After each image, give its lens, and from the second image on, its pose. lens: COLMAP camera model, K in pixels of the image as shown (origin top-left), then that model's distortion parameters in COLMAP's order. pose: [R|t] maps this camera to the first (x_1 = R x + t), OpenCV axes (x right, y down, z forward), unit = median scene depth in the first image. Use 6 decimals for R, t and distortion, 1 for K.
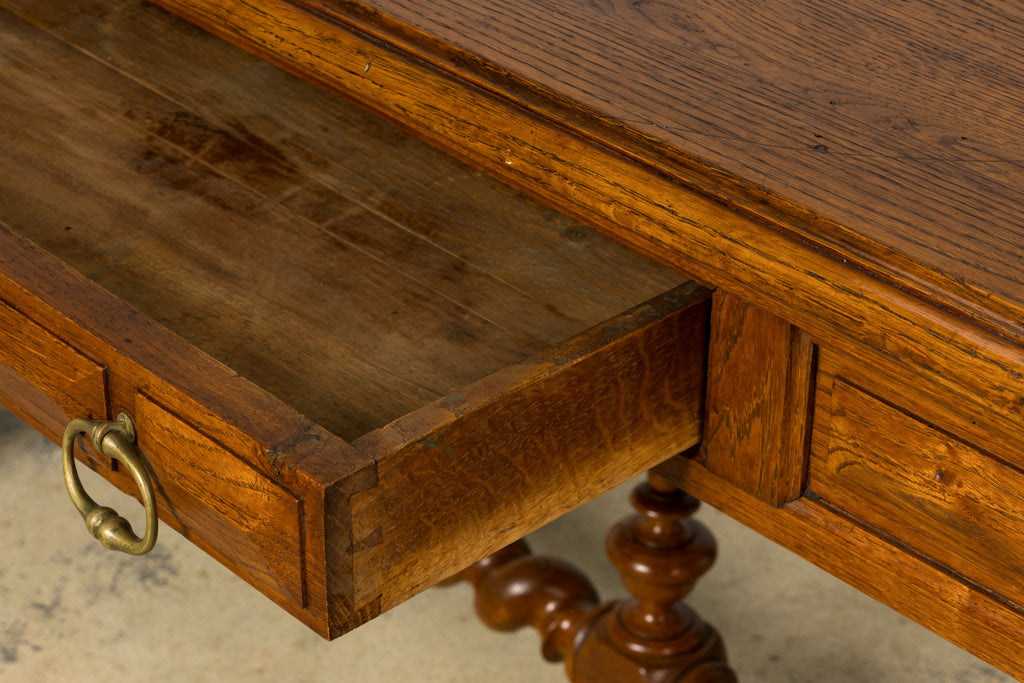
lens RADIAL K [[2590.4, 0, 511.3], [0, 2590.4, 341.3], [0, 0, 1]] dist [-0.033258, -0.068088]
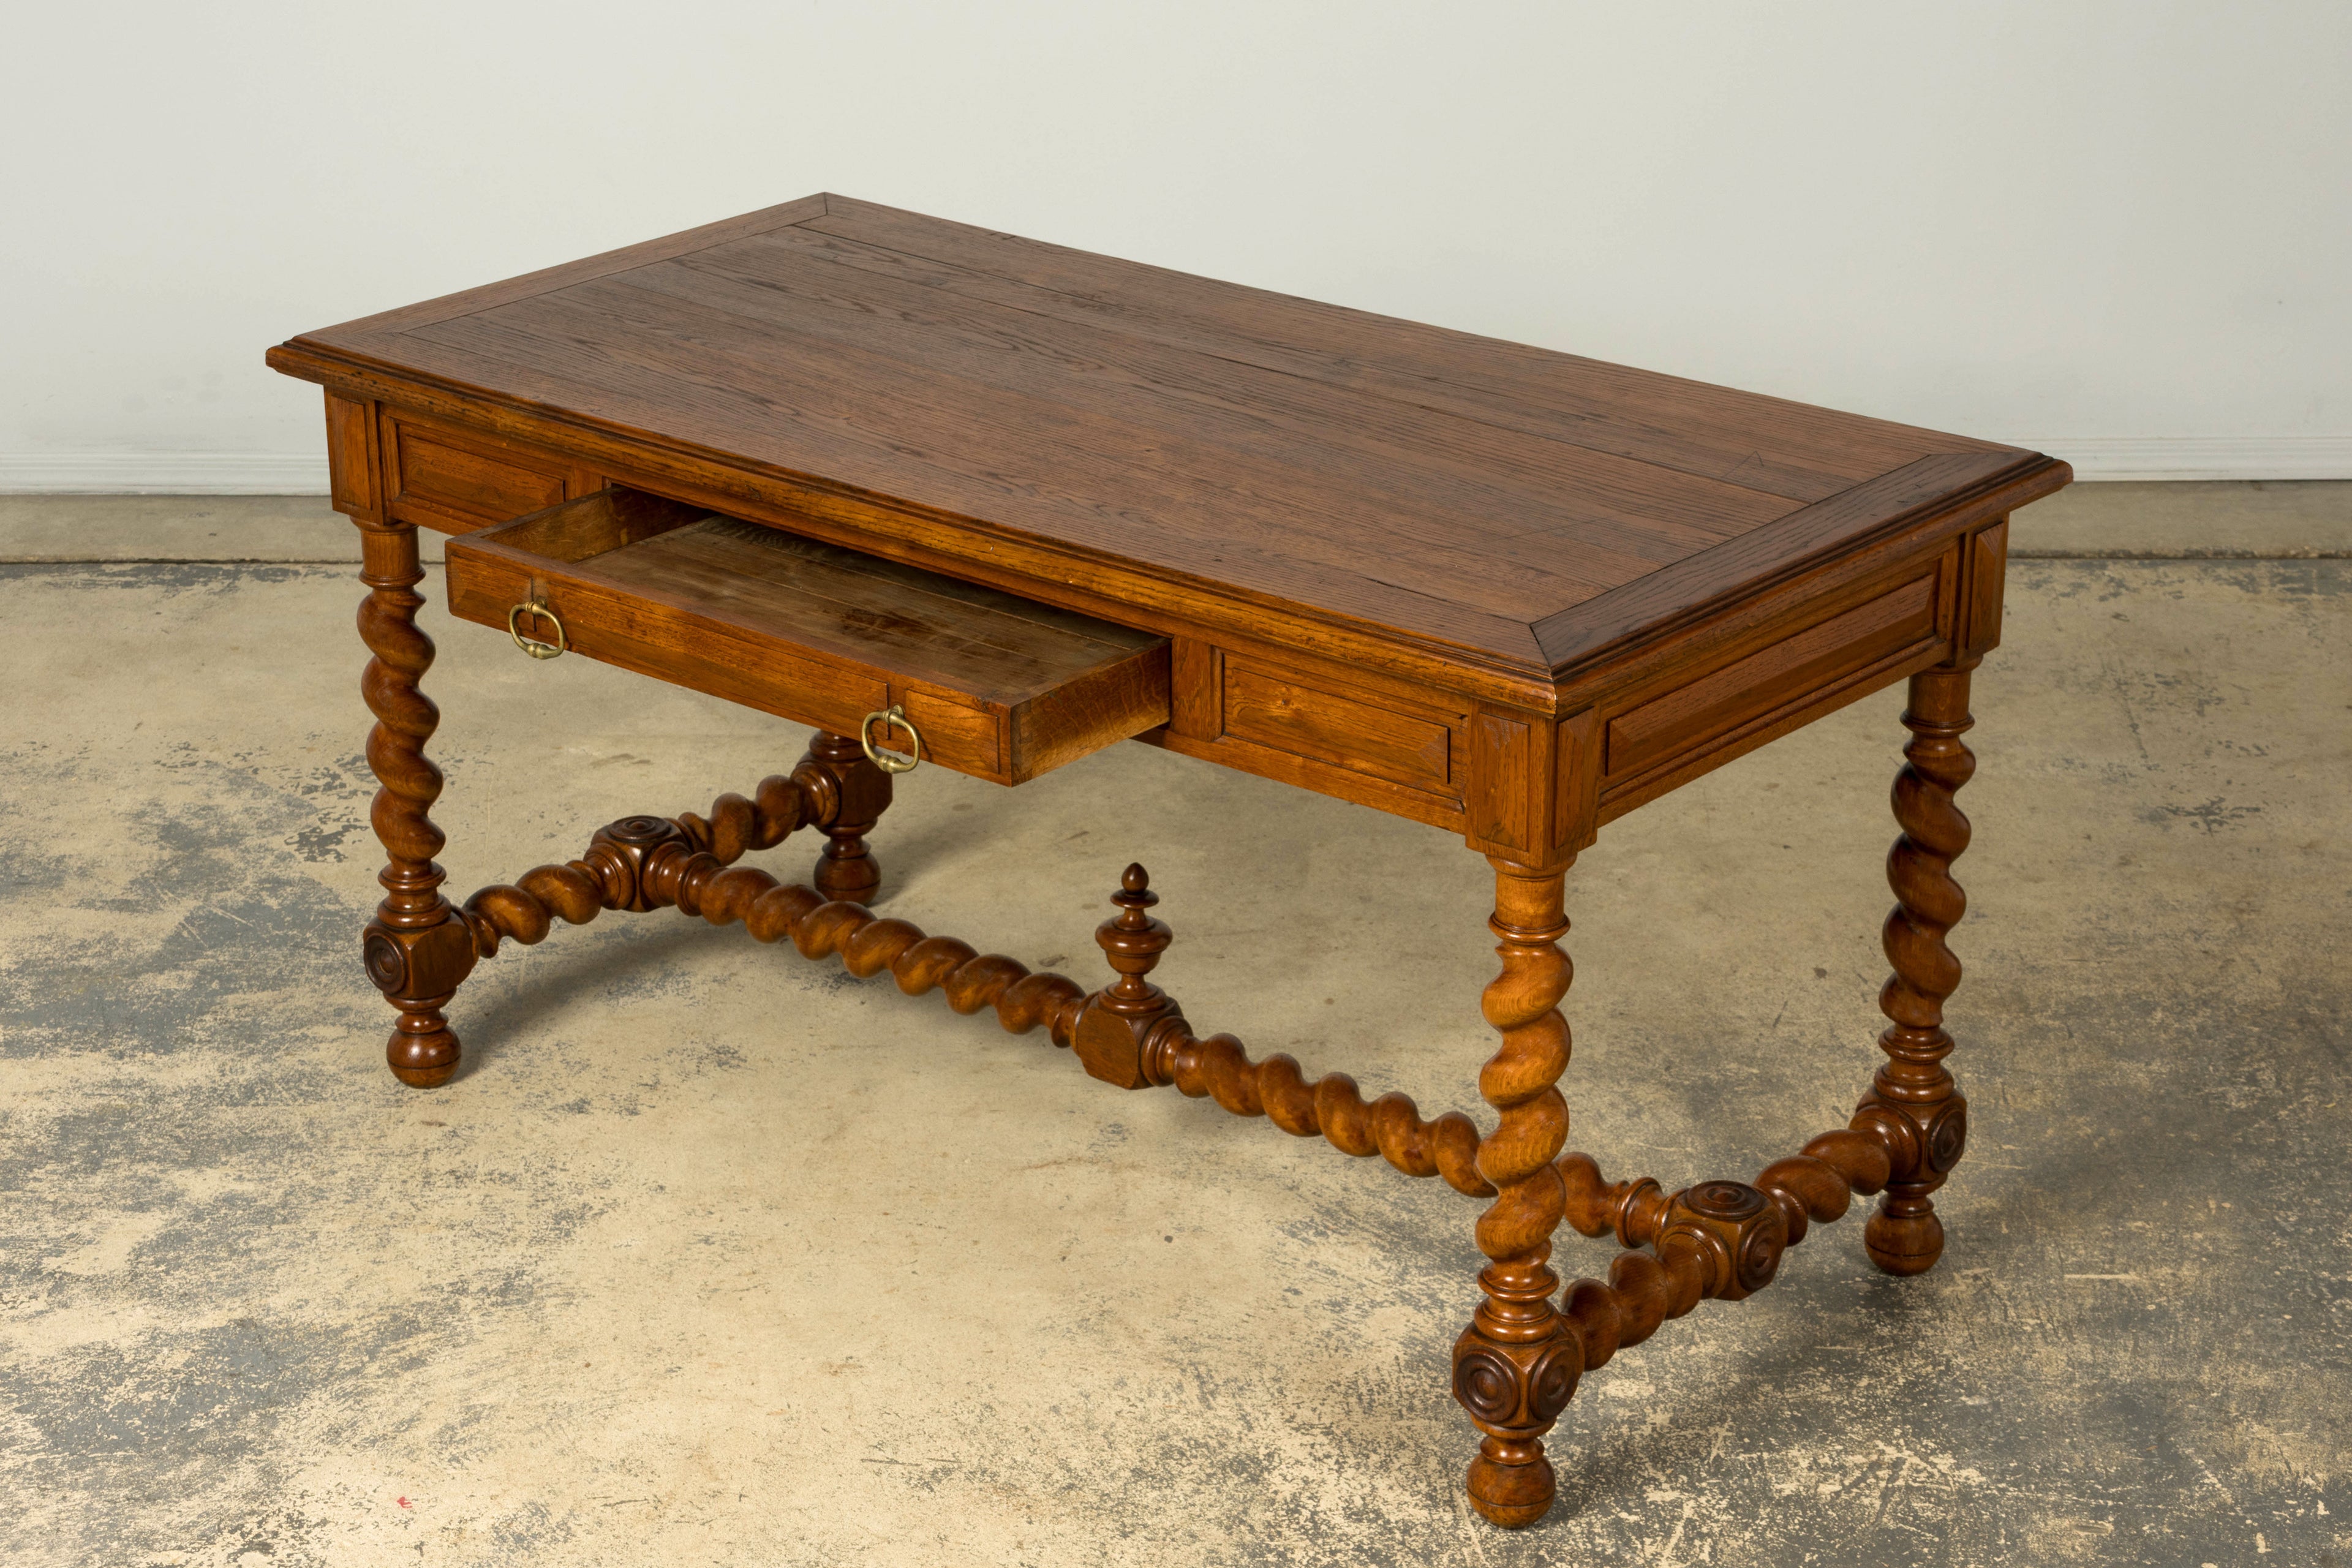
lens RADIAL K [[4956.3, 0, 1175.1], [0, 4956.3, 779.1], [0, 0, 1]] dist [0.025966, -0.163828]
pose [[0.992229, -0.053893, 0.112150, -0.376664], [0.072478, 0.982969, -0.168876, 0.773485], [-0.101139, 0.175692, 0.979236, -2.912342]]
